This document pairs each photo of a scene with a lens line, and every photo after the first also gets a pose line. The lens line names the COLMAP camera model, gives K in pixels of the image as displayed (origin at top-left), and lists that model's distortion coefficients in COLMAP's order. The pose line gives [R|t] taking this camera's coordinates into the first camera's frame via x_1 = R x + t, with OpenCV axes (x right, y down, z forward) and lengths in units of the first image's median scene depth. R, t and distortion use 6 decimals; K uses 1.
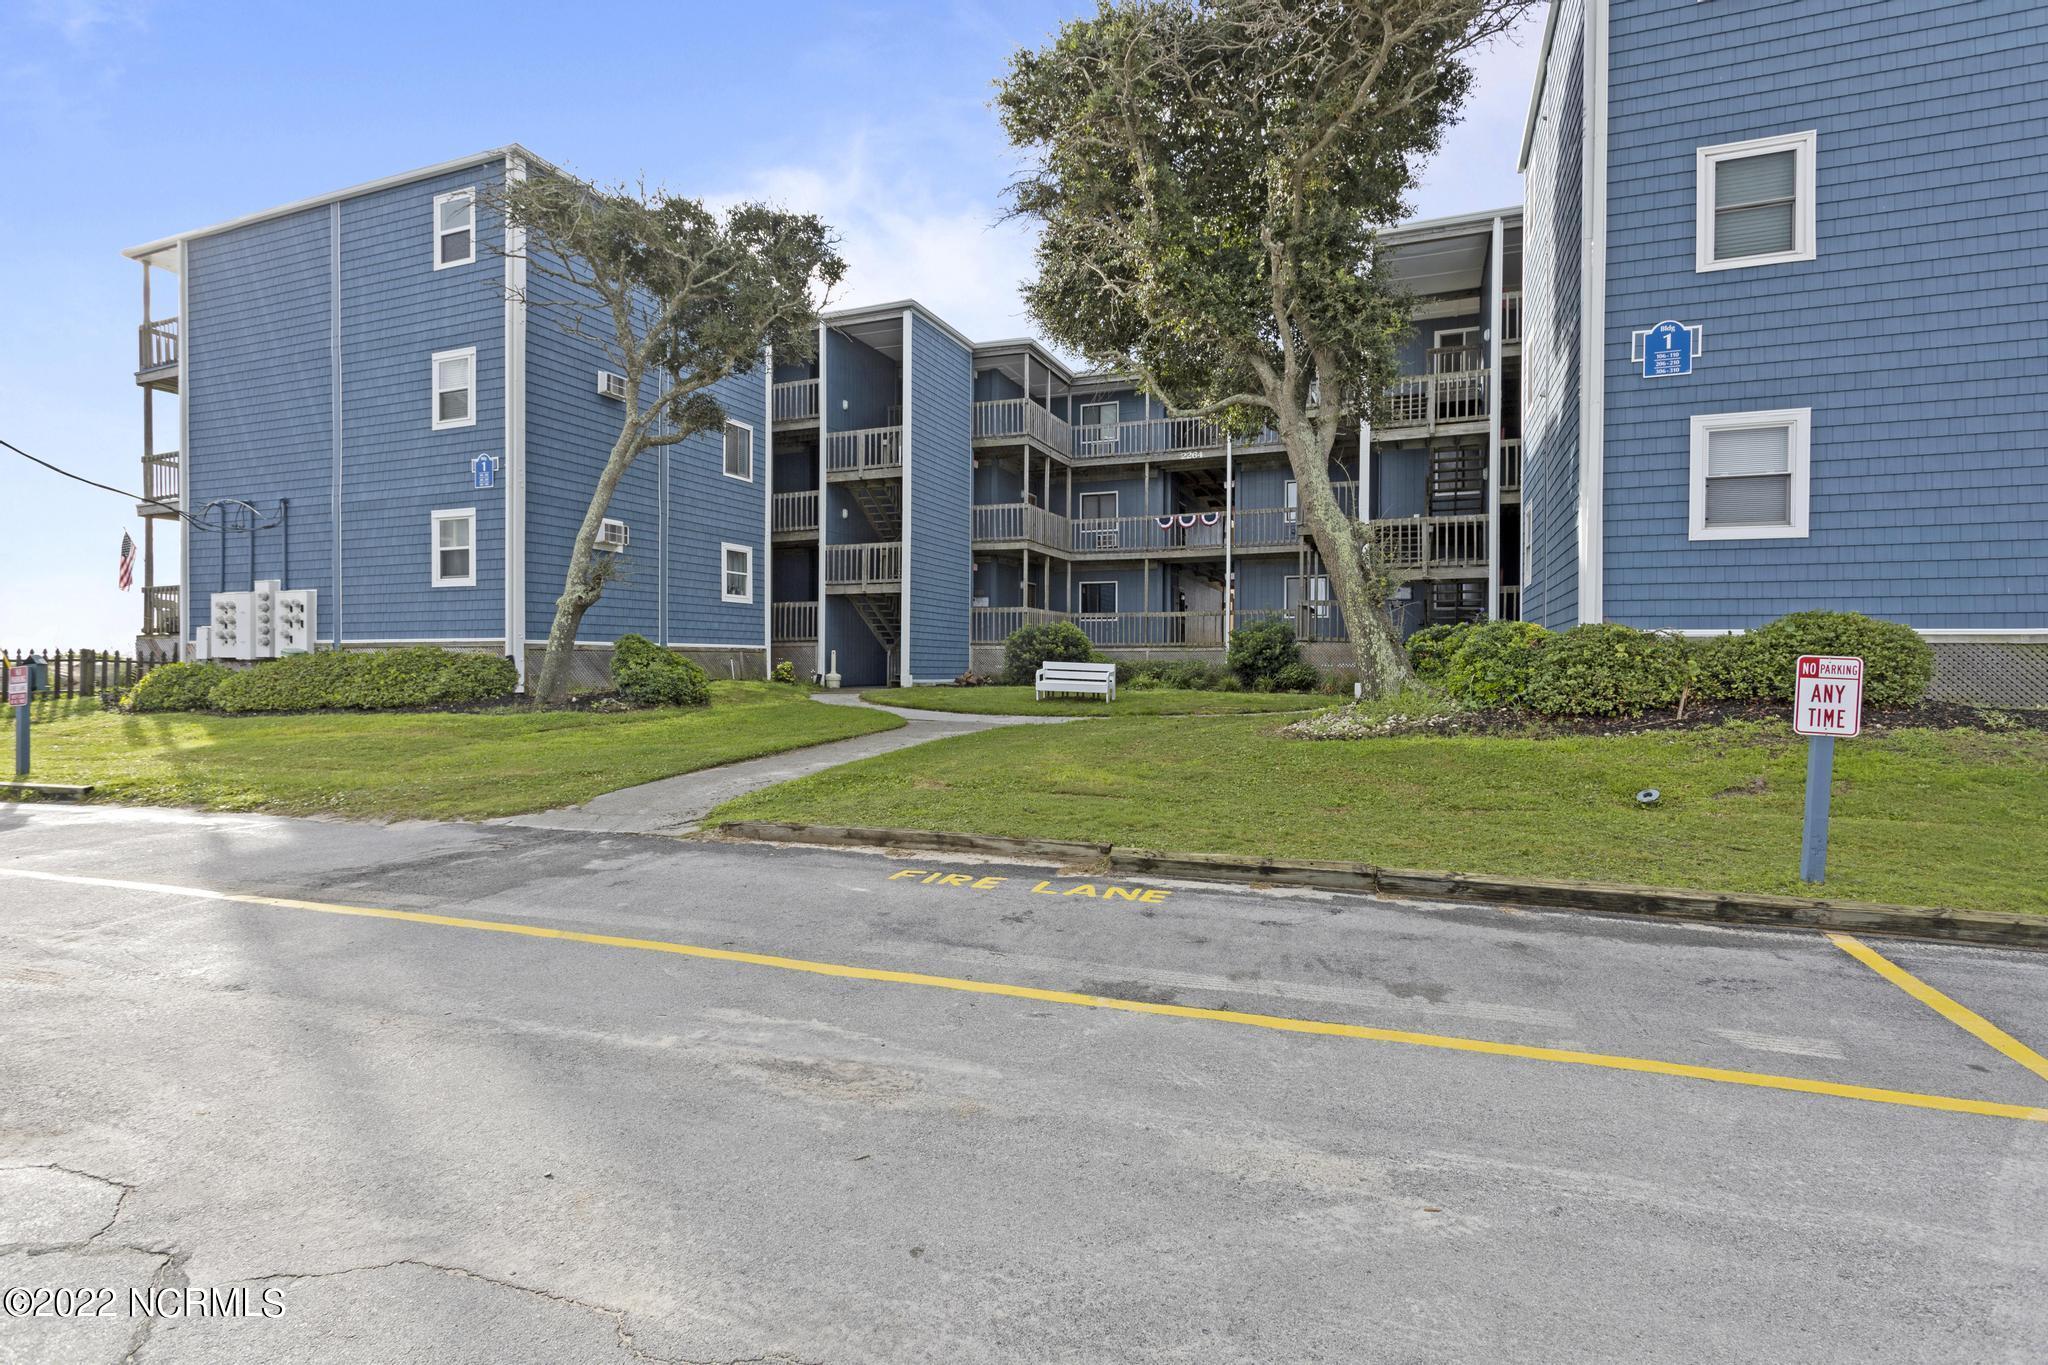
lens RADIAL K [[974.3, 0, 1024.0], [0, 974.3, 682.5], [0, 0, 1]] dist [0.000065, 0.000842]
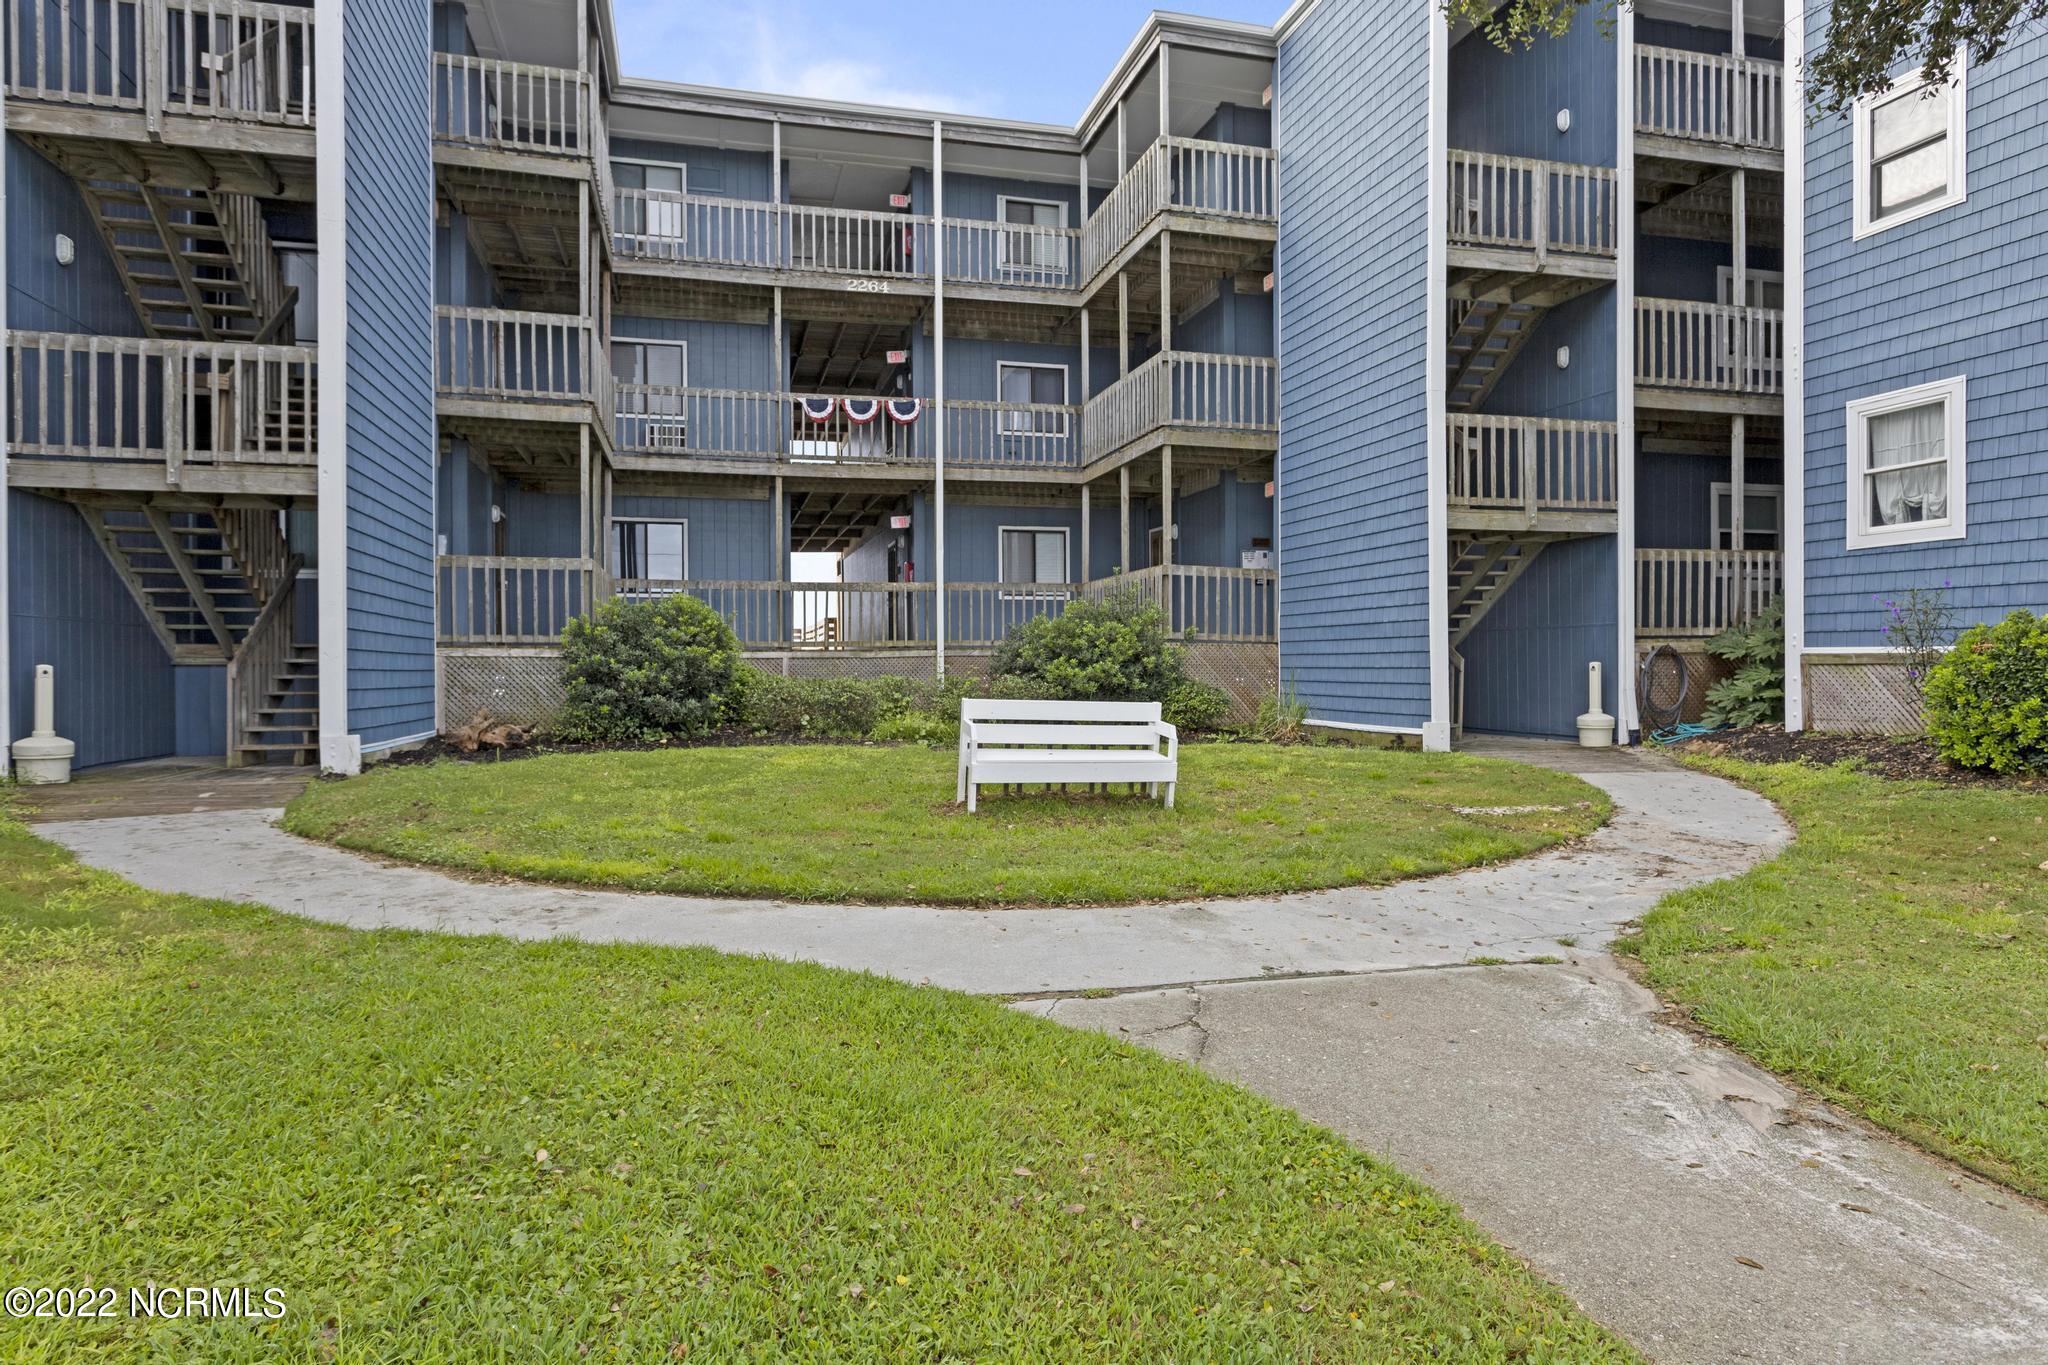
lens RADIAL K [[1200.8, 0, 1028.8], [0, 1200.8, 676.0], [0, 0, 1]] dist [-0.002574, 0.003754]
pose [[0.798537, -0.014788, 0.601764, -0.233012], [0.020142, 0.999795, -0.002158, -0.029663], [-0.601609, 0.013844, 0.798671, 0.661590]]
